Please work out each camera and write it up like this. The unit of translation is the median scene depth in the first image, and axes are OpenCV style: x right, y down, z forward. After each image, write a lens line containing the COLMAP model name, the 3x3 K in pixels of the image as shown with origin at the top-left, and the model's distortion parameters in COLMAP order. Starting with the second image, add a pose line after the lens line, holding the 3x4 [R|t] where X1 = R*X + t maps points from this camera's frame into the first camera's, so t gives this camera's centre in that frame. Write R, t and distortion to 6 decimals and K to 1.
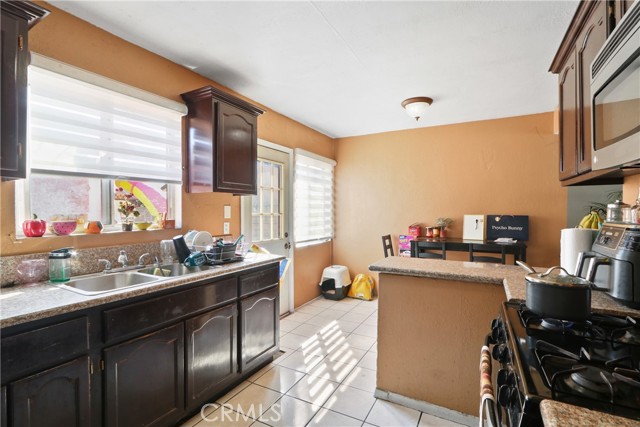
lens RADIAL K [[295.9, 0, 324.9], [0, 295.9, 210.5], [0, 0, 1]] dist [-0.016719, 0.001551]
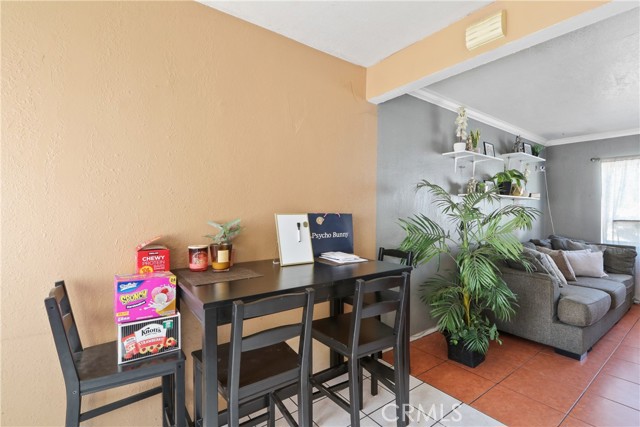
lens RADIAL K [[295.9, 0, 323.4], [0, 295.9, 214.9], [0, 0, 1]] dist [-0.016719, 0.001551]
pose [[0.427323, -0.016886, 0.903941, 0.073716], [0.000119, 0.999827, 0.018621, 0.007922], [-0.904099, -0.007850, 0.427251, 0.745438]]
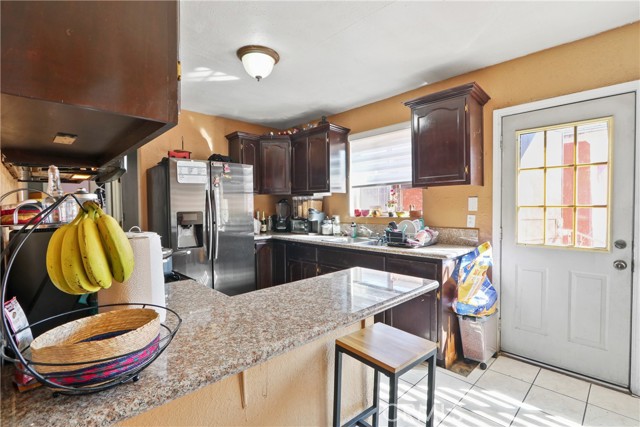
lens RADIAL K [[295.9, 0, 331.7], [0, 295.9, 213.9], [0, 0, 1]] dist [-0.016719, 0.001551]
pose [[-0.285261, 0.019719, -0.958247, 0.551039], [0.005544, 0.999806, 0.018924, 0.012808], [0.958434, 0.000086, -0.285314, 0.658693]]
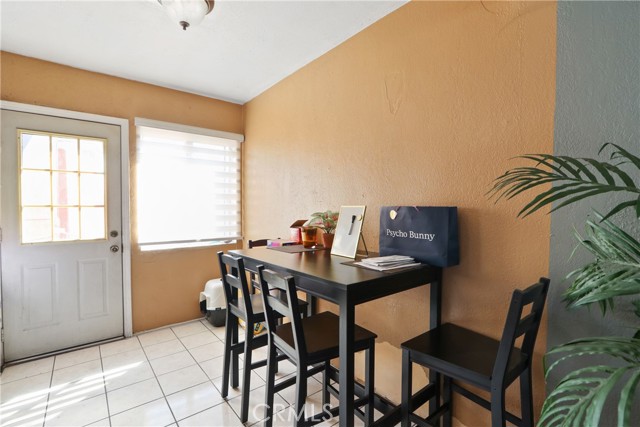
lens RADIAL K [[295.9, 0, 320.6], [0, 295.9, 210.5], [0, 0, 1]] dist [-0.016719, 0.001551]
pose [[0.928349, 0.000180, -0.371710, 0.650492], [0.005850, 0.999869, 0.015095, 0.014864], [0.371664, -0.016188, 0.928226, 0.516347]]
